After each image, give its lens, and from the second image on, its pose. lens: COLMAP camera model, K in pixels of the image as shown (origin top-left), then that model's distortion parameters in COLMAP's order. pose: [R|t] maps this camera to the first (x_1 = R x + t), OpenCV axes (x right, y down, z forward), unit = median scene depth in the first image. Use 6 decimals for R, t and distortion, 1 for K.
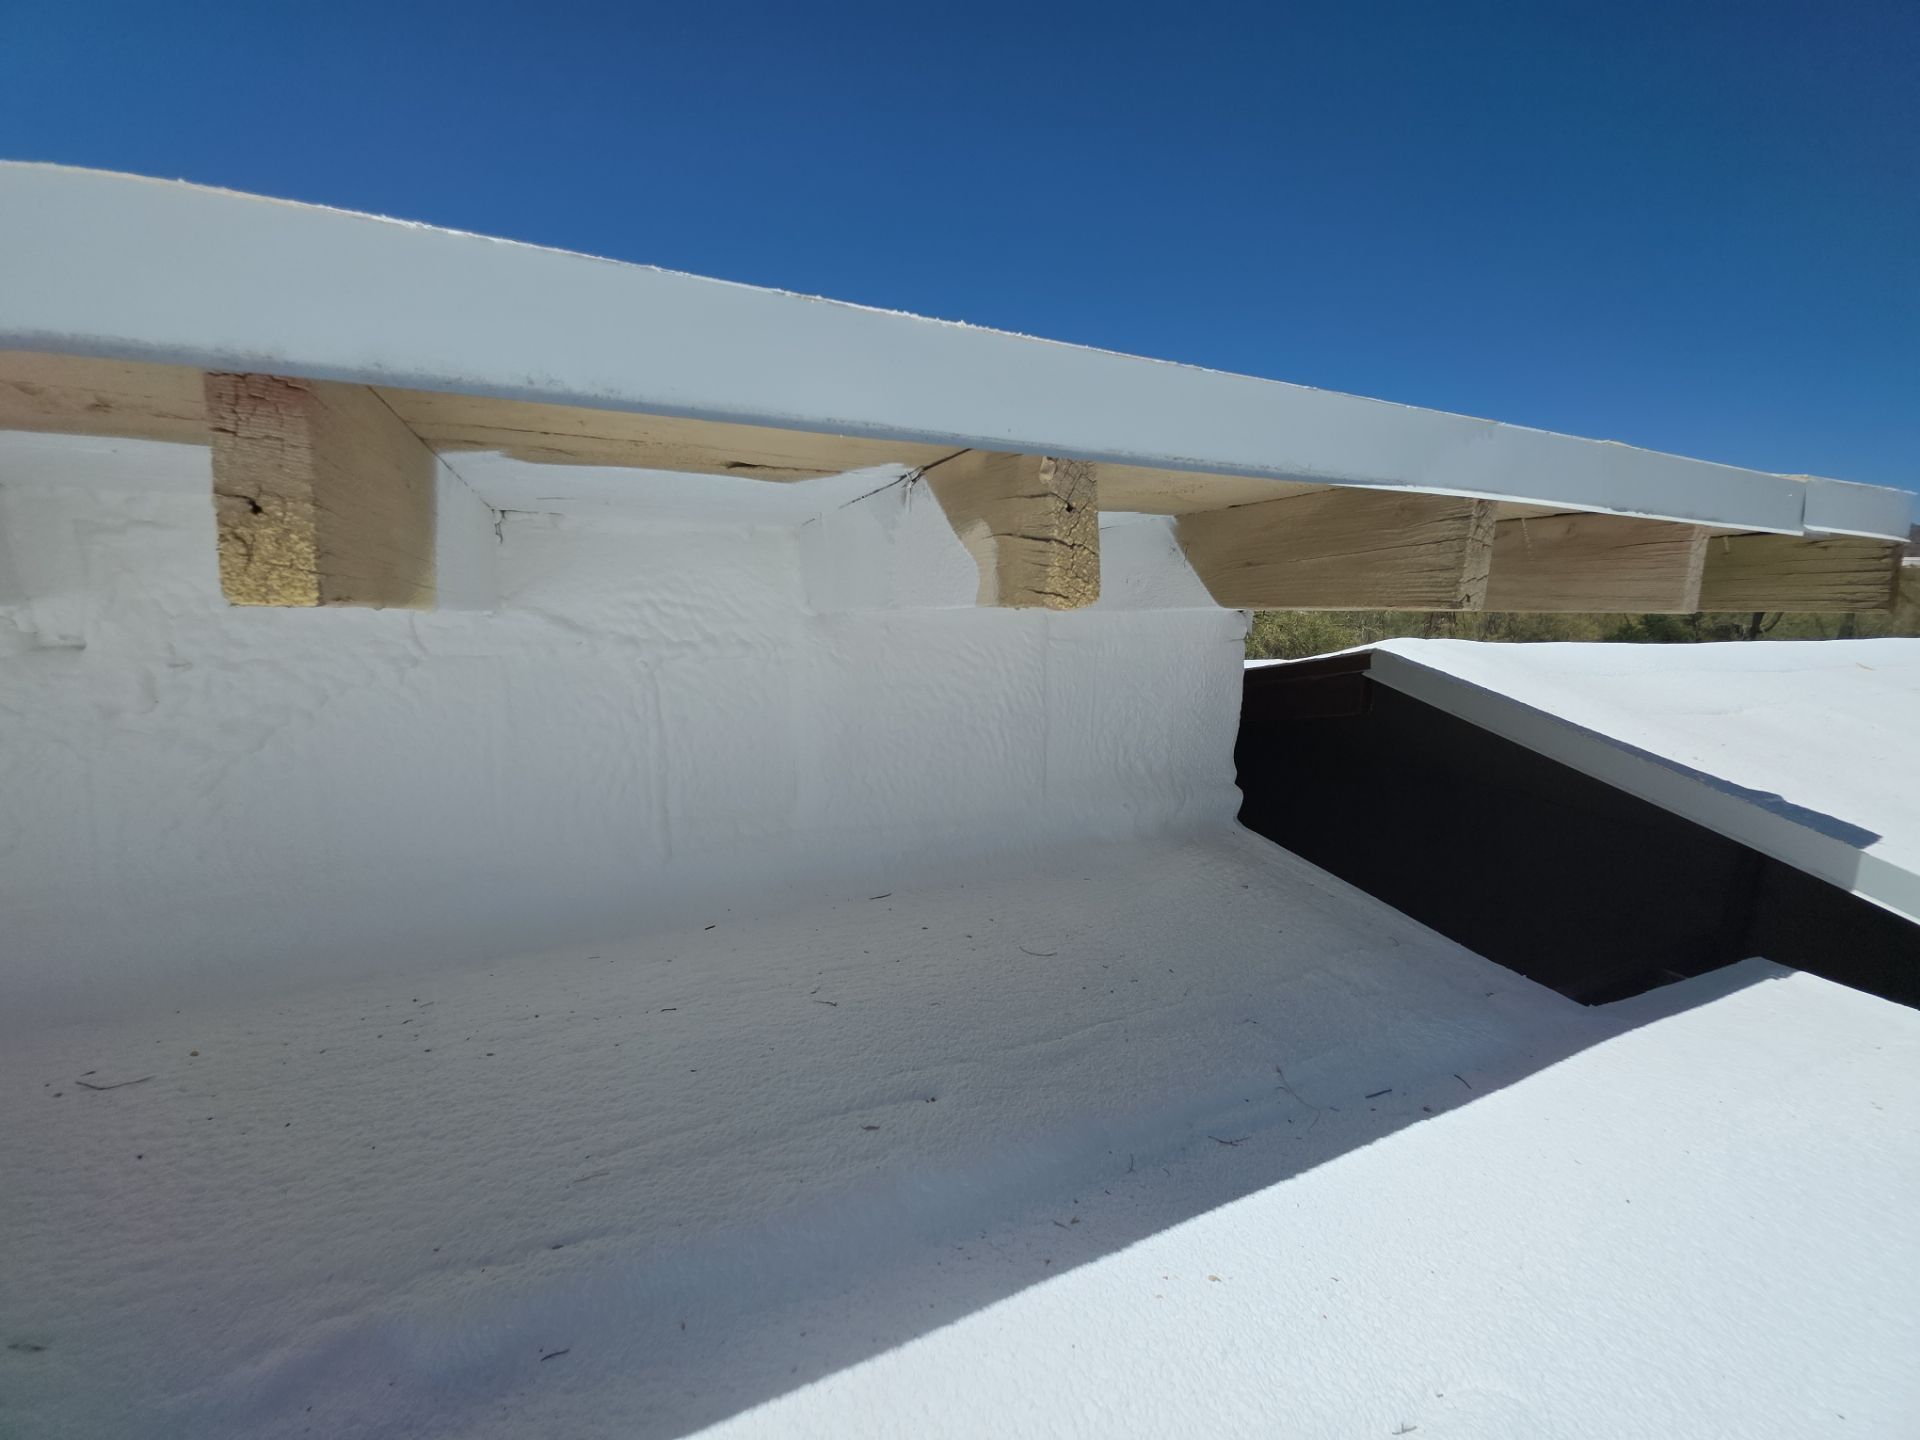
lens RADIAL K [[754.5, 0, 968.7], [0, 754.5, 708.3], [0, 0, 1]] dist [0.019574, -0.010415]
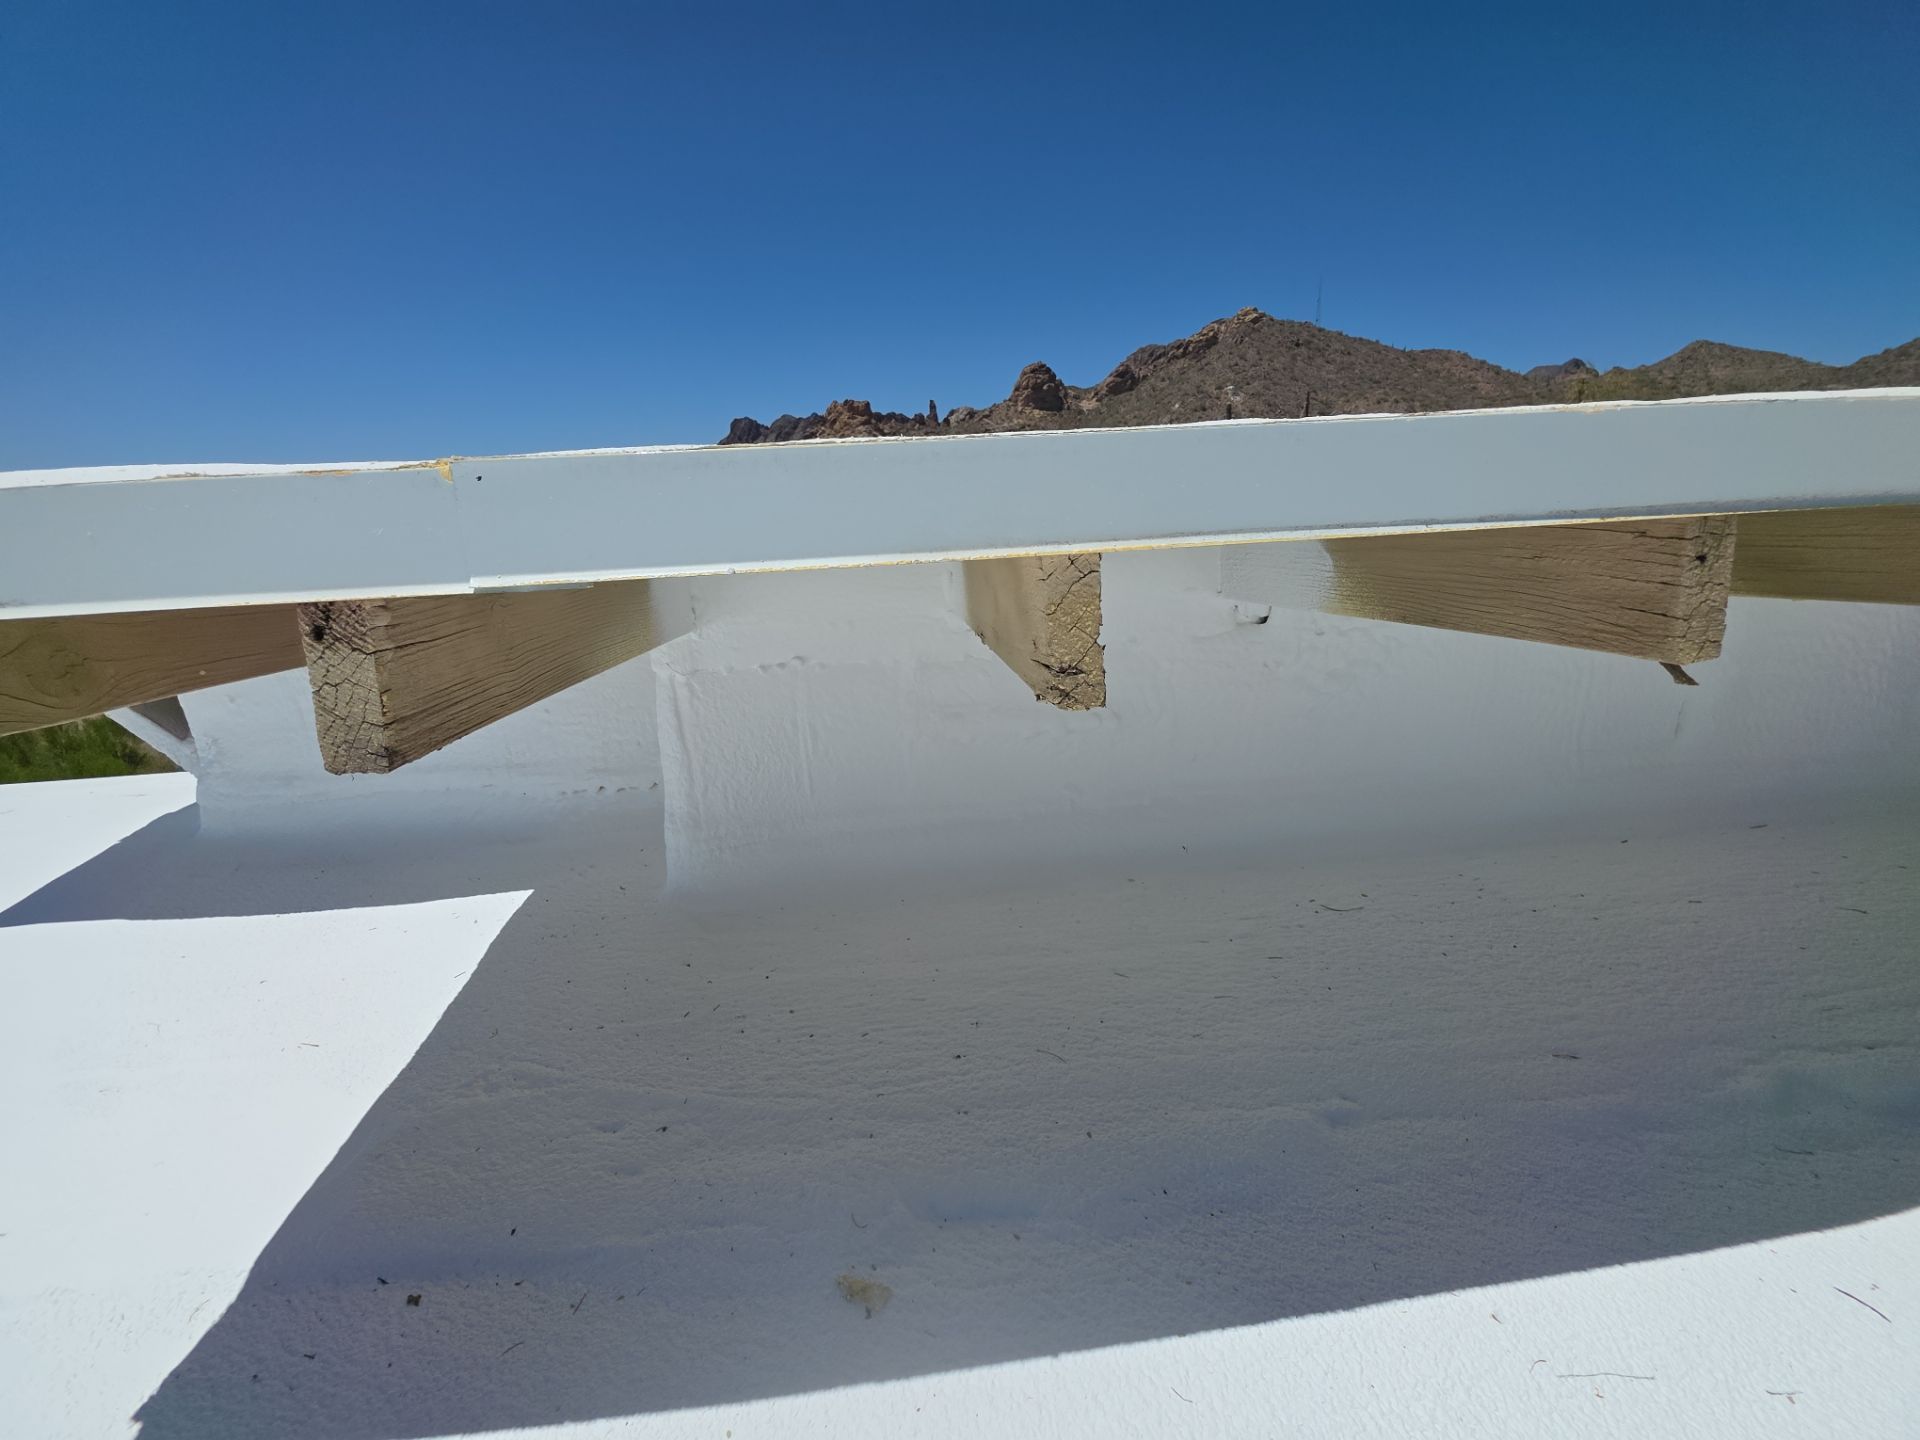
lens RADIAL K [[754.5, 0, 980.4], [0, 754.5, 713.5], [0, 0, 1]] dist [0.019574, -0.010415]
pose [[0.940804, 0.016919, -0.338528, -1.456536], [0.014637, 0.995794, 0.090443, -0.058523], [0.338634, -0.090044, 0.936600, -0.739743]]
